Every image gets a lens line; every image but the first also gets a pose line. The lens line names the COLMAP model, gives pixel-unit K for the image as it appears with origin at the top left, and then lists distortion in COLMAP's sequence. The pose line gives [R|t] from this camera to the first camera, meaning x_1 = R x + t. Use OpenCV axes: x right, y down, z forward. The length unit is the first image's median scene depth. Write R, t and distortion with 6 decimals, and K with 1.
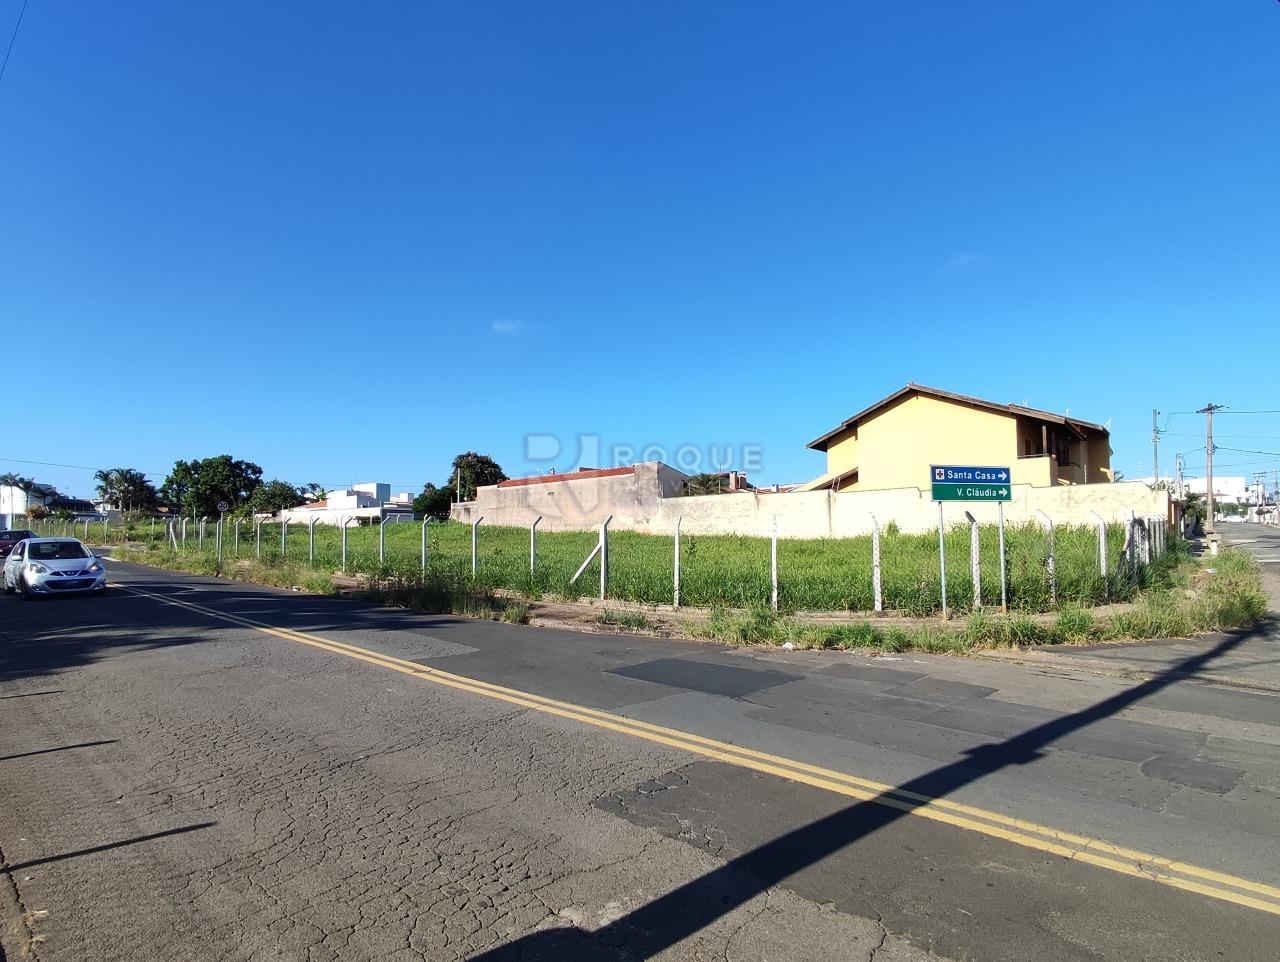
lens RADIAL K [[771.3, 0, 638.8], [0, 771.3, 506.1], [0, 0, 1]] dist [0.001469, -0.000801]
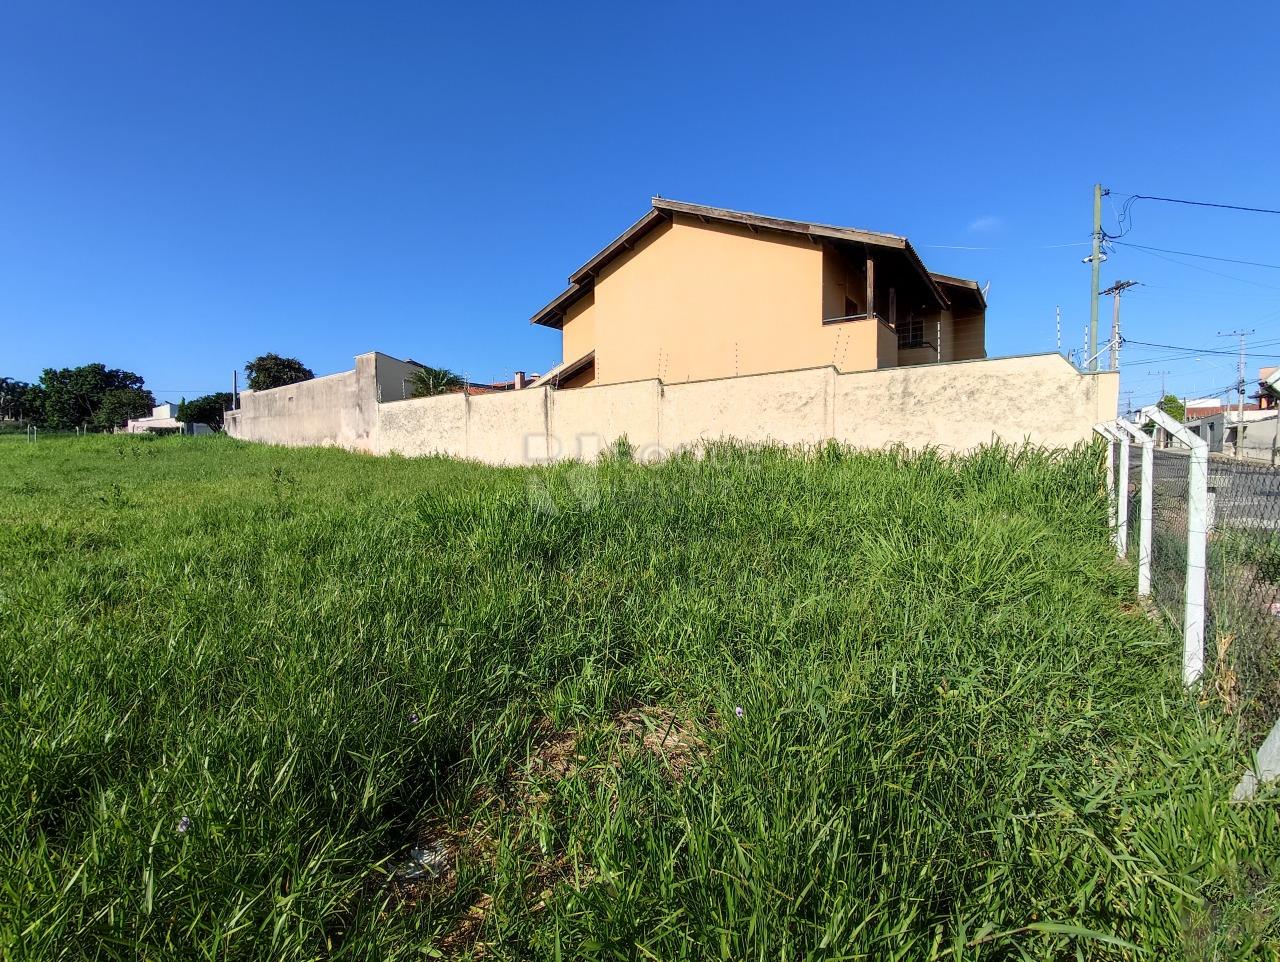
lens RADIAL K [[598.1, 0, 646.3], [0, 598.1, 467.2], [0, 0, 1]] dist [-0.000563, -0.000065]
pose [[0.998974, 0.003590, 0.045141, 0.306590], [-0.007013, 0.997090, 0.075910, 0.006700], [-0.044737, -0.076149, 0.996092, 0.509763]]
